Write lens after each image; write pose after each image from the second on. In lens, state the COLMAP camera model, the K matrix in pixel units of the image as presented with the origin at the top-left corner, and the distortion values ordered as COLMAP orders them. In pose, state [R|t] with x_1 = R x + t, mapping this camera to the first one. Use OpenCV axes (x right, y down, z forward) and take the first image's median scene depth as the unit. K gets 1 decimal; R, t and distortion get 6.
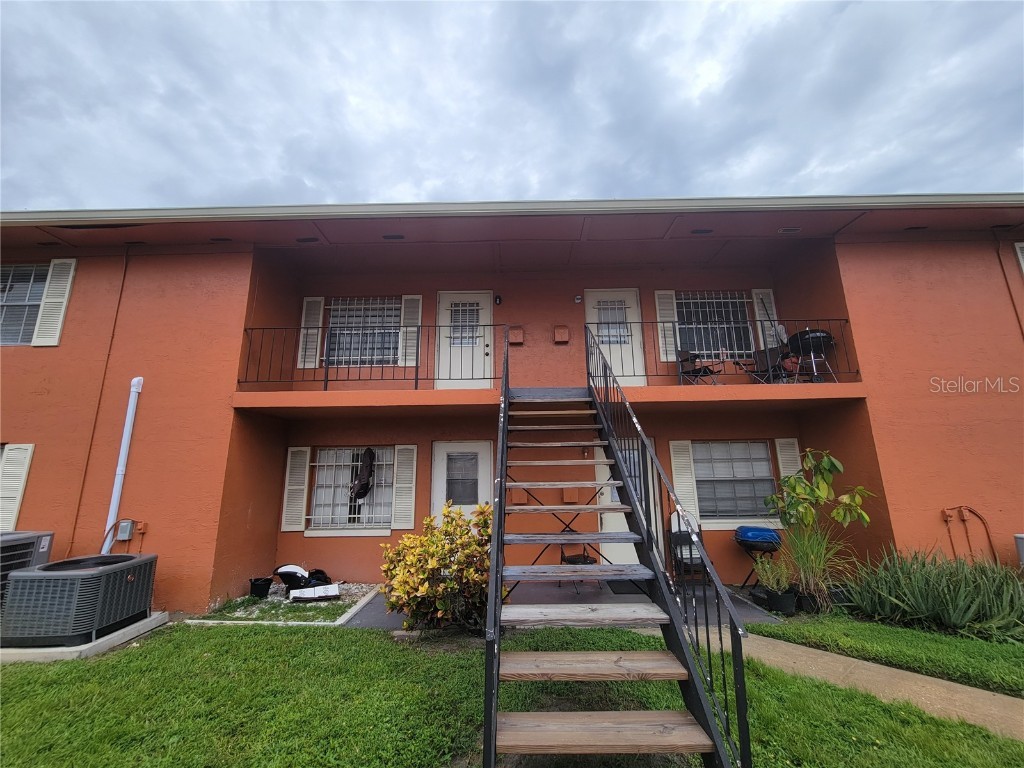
lens RADIAL K [[417.7, 0, 512.4], [0, 417.7, 382.1], [0, 0, 1]] dist [-0.003156, 0.000211]
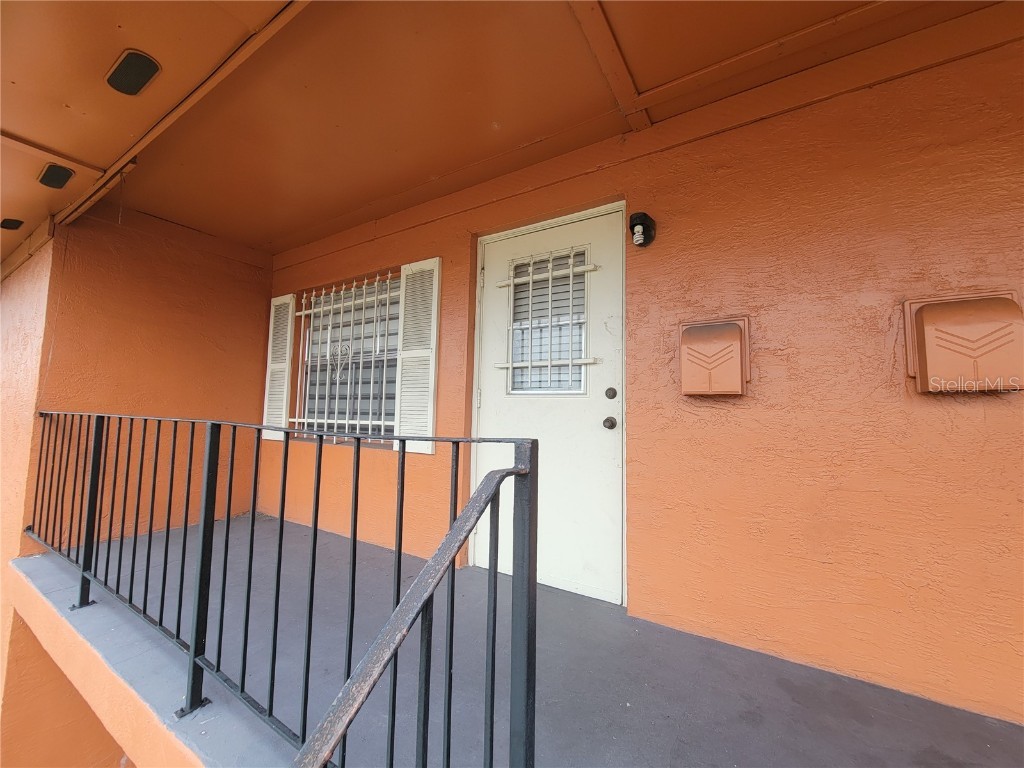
lens RADIAL K [[417.7, 0, 512.4], [0, 417.7, 382.1], [0, 0, 1]] dist [-0.003156, 0.000211]
pose [[0.847347, -0.010763, -0.530931, 0.038636], [0.079990, 0.990974, 0.107572, -0.131693], [0.524981, -0.133620, 0.840560, 0.702791]]
